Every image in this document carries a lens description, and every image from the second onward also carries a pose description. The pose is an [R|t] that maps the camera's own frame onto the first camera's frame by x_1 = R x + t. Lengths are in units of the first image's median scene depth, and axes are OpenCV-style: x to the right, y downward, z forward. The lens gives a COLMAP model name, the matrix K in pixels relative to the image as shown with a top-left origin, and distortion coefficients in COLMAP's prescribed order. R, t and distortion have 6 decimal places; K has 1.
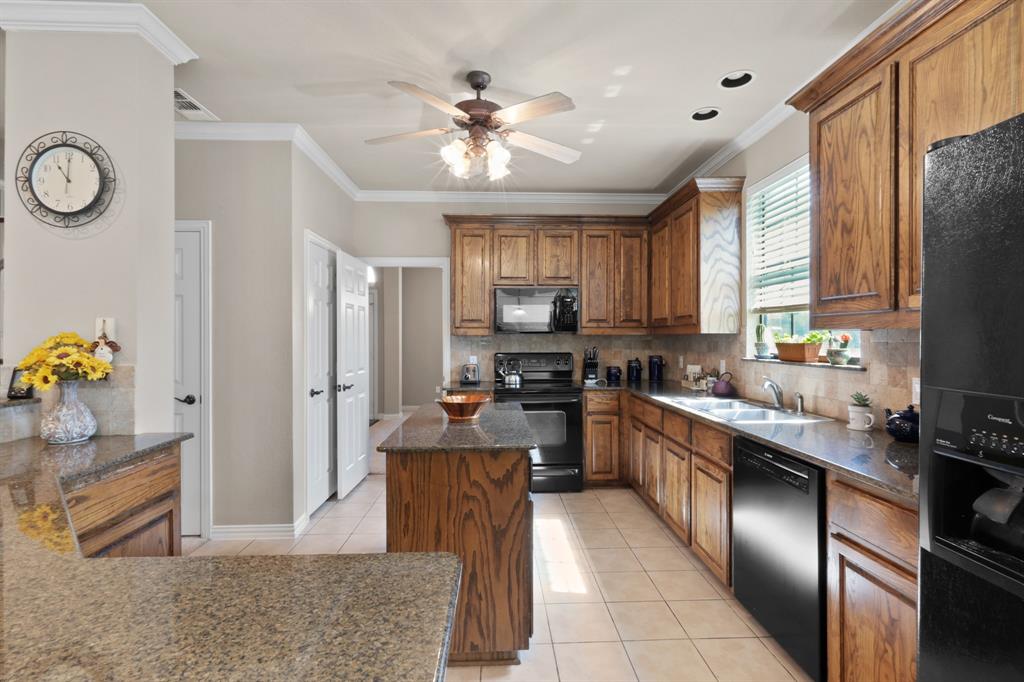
lens RADIAL K [[477.9, 0, 515.3], [0, 477.9, 338.1], [0, 0, 1]] dist [0.000871, 0.000274]
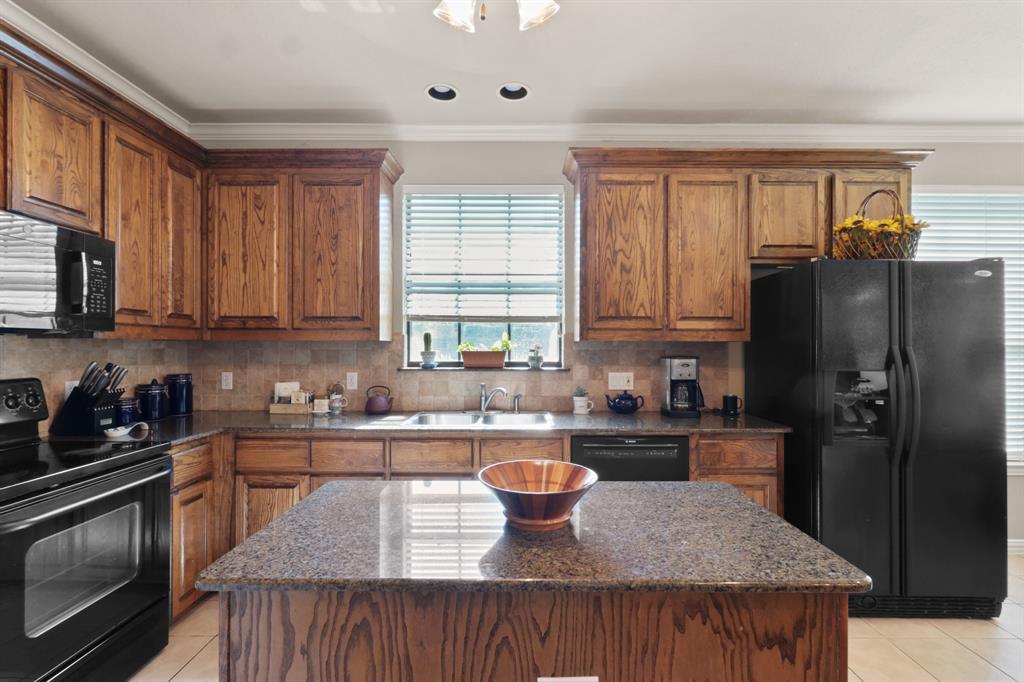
lens RADIAL K [[477.9, 0, 516.2], [0, 477.9, 345.7], [0, 0, 1]] dist [0.000871, 0.000274]
pose [[0.044085, 0.004193, 0.999019, -0.534148], [-0.002015, 0.999990, -0.004108, 0.002446], [-0.999026, -0.001832, 0.044093, 0.922642]]
